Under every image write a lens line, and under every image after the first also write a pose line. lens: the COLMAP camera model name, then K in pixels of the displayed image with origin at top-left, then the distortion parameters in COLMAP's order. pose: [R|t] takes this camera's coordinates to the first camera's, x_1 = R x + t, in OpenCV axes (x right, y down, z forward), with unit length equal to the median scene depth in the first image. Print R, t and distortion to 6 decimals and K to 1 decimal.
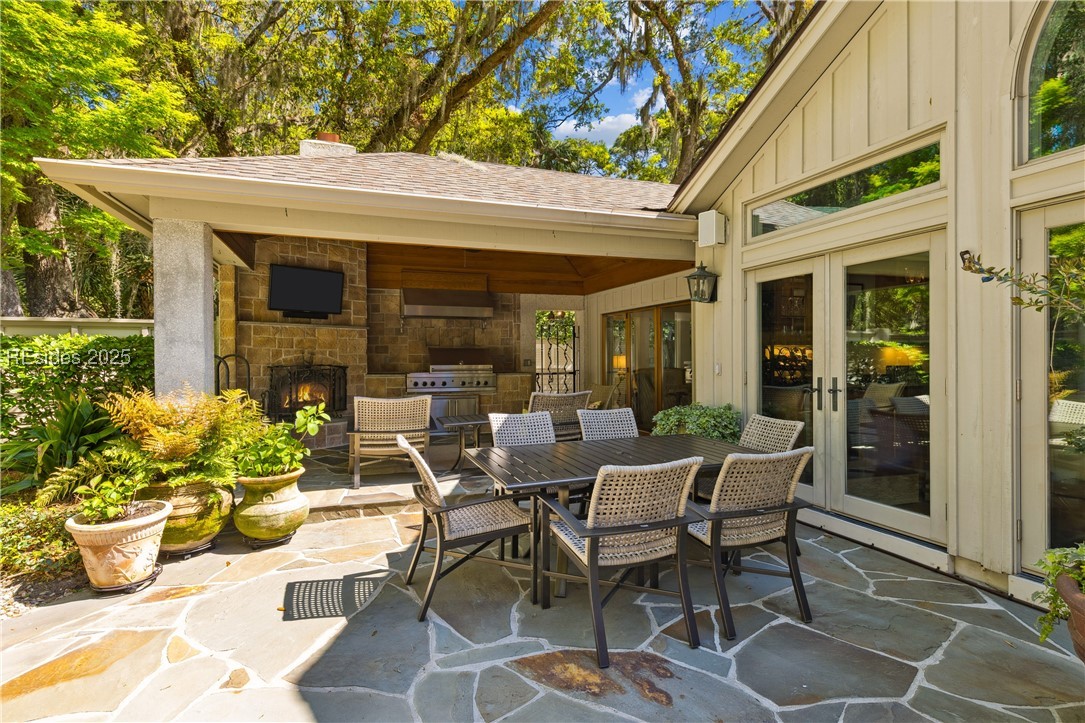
lens RADIAL K [[550.2, 0, 543.4], [0, 550.2, 360.4], [0, 0, 1]] dist [0.003998, 0.000364]
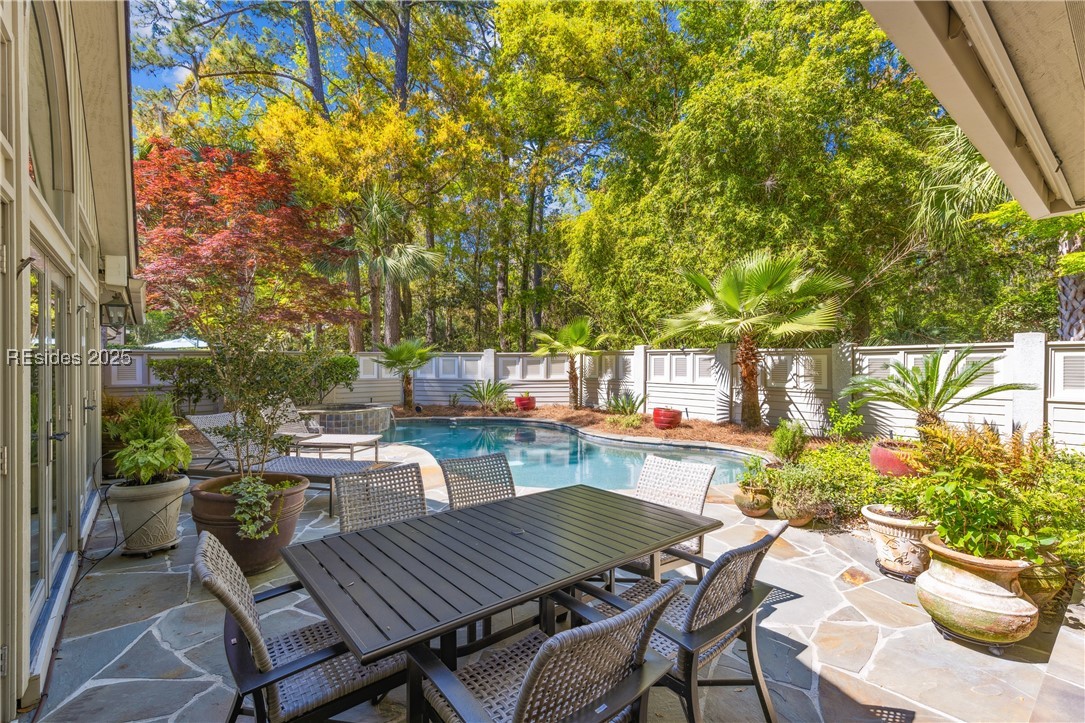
lens RADIAL K [[487.7, 0, 544.8], [0, 487.7, 360.4], [0, 0, 1]] dist [0.000469, 0.000091]
pose [[-0.945188, 0.001875, -0.326522, 0.228241], [-0.000036, 0.999983, 0.005847, -0.046564], [0.326527, 0.005538, -0.945172, 1.177682]]
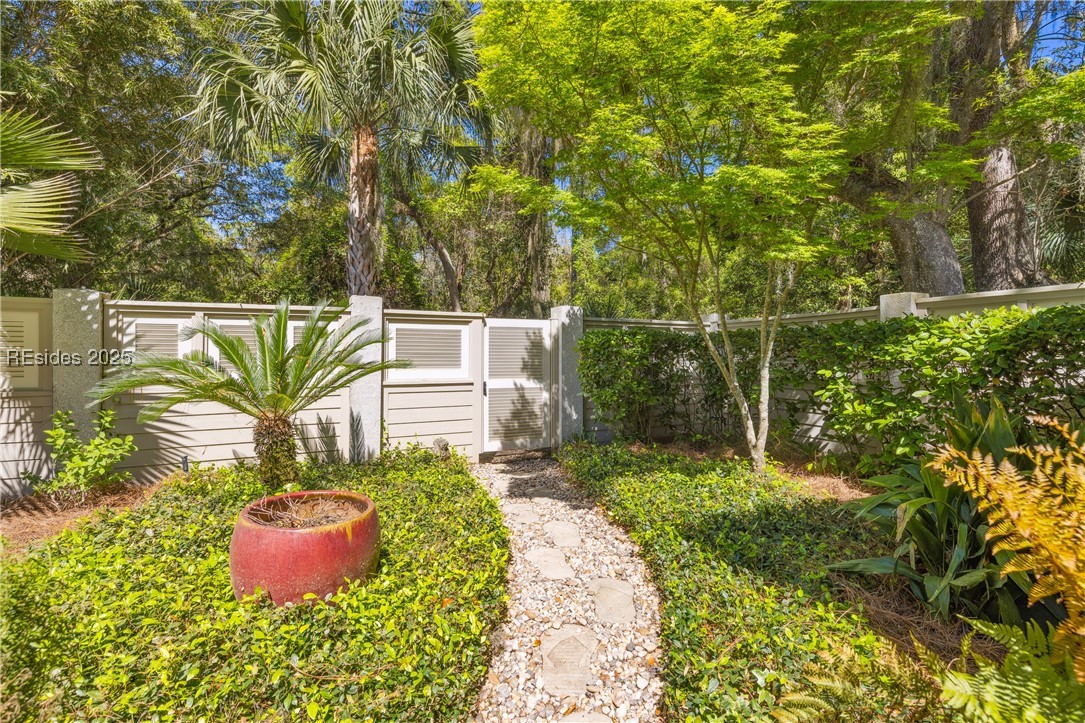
lens RADIAL K [[526.9, 0, 549.5], [0, 526.9, 356.7], [0, 0, 1]] dist [0.001385, 0.000353]
pose [[0.093104, -0.000336, -0.995656, -0.405535], [-0.006825, 0.999976, -0.000975, 0.015513], [0.995633, 0.006886, 0.093100, 0.563395]]
